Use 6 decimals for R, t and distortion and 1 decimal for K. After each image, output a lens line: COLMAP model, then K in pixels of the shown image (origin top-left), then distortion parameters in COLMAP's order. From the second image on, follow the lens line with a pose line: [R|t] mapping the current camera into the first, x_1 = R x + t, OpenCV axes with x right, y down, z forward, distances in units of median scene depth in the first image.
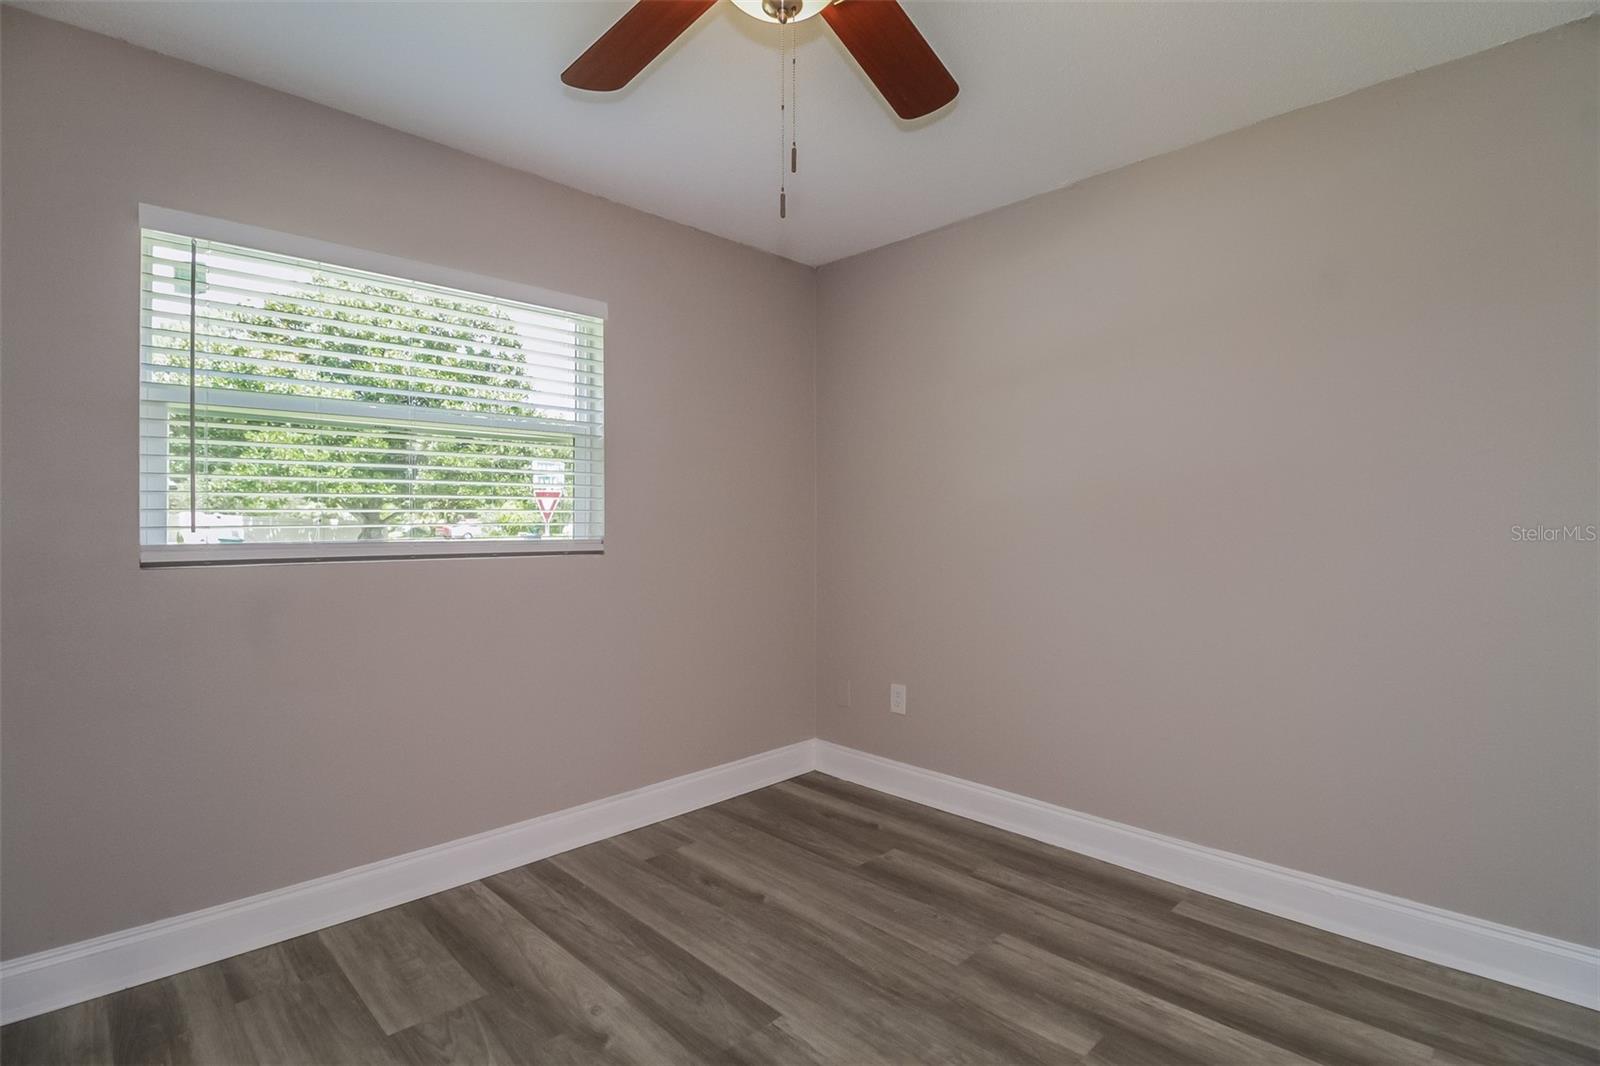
lens RADIAL K [[780.8, 0, 809.2], [0, 780.8, 541.1], [0, 0, 1]] dist [-0.012976, -0.002371]
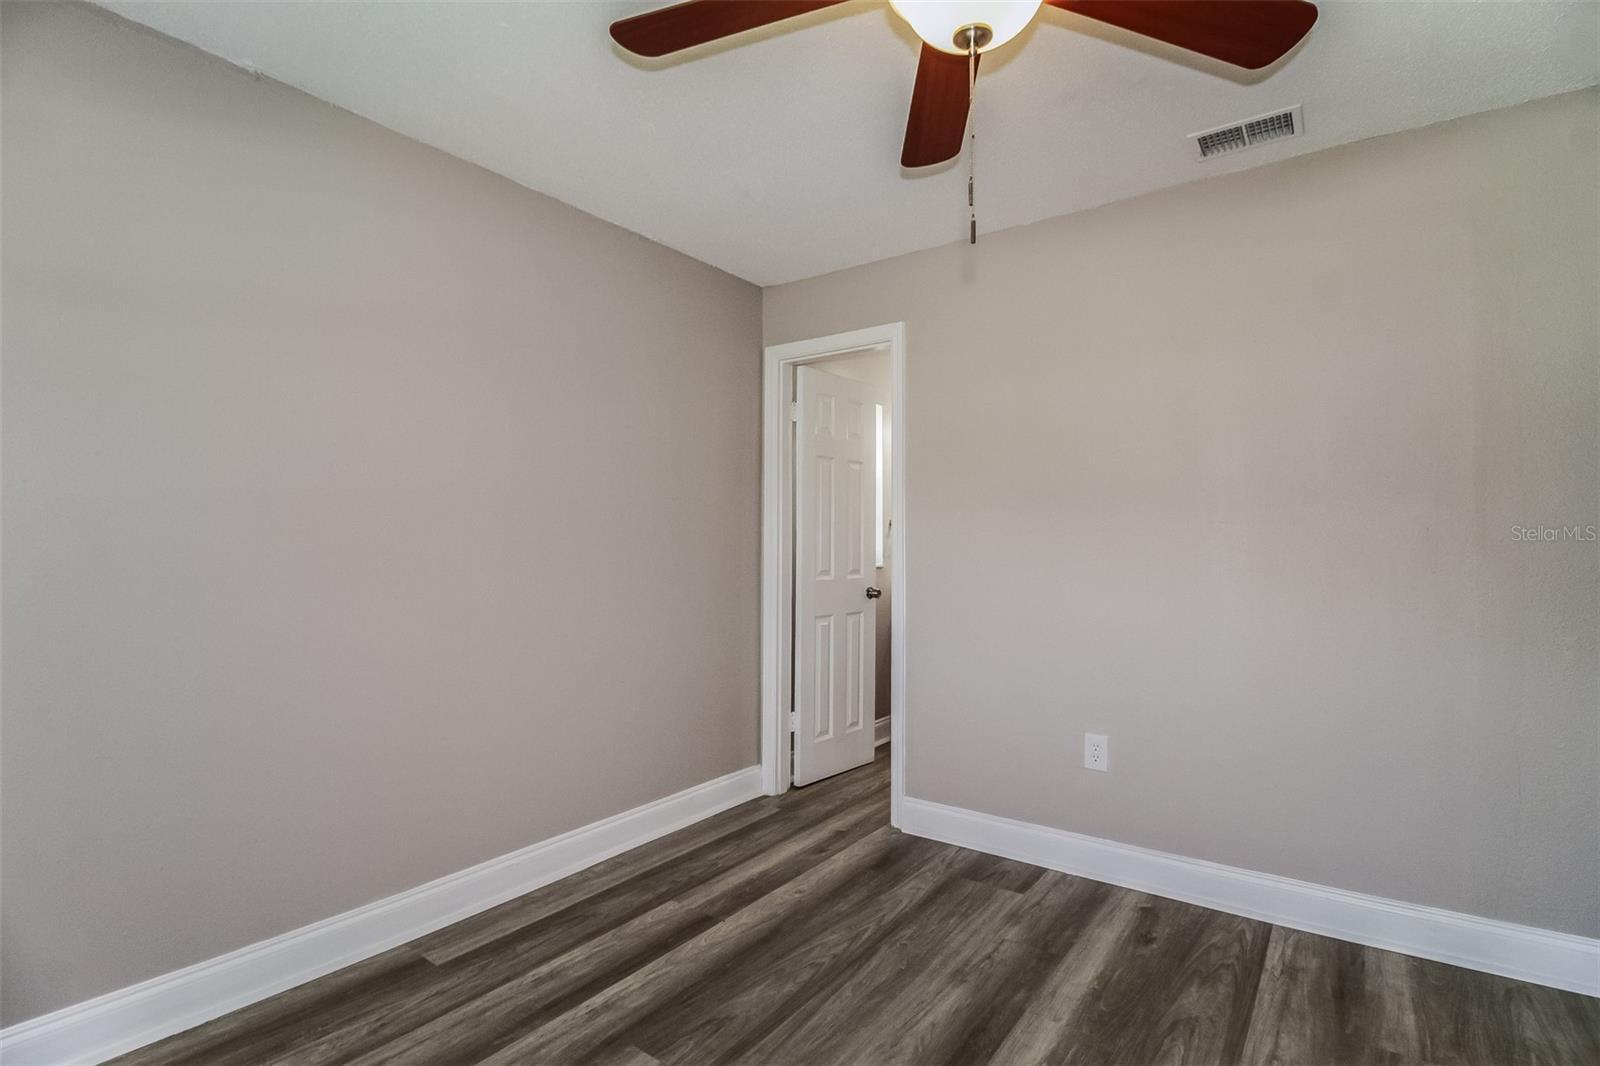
lens RADIAL K [[780.8, 0, 807.3], [0, 780.8, 527.5], [0, 0, 1]] dist [-0.012976, -0.002371]
pose [[-0.177074, 0.022086, 0.983950, -0.586403], [0.014338, 0.999700, -0.019859, -0.017374], [-0.984093, 0.010591, -0.177338, 0.815695]]
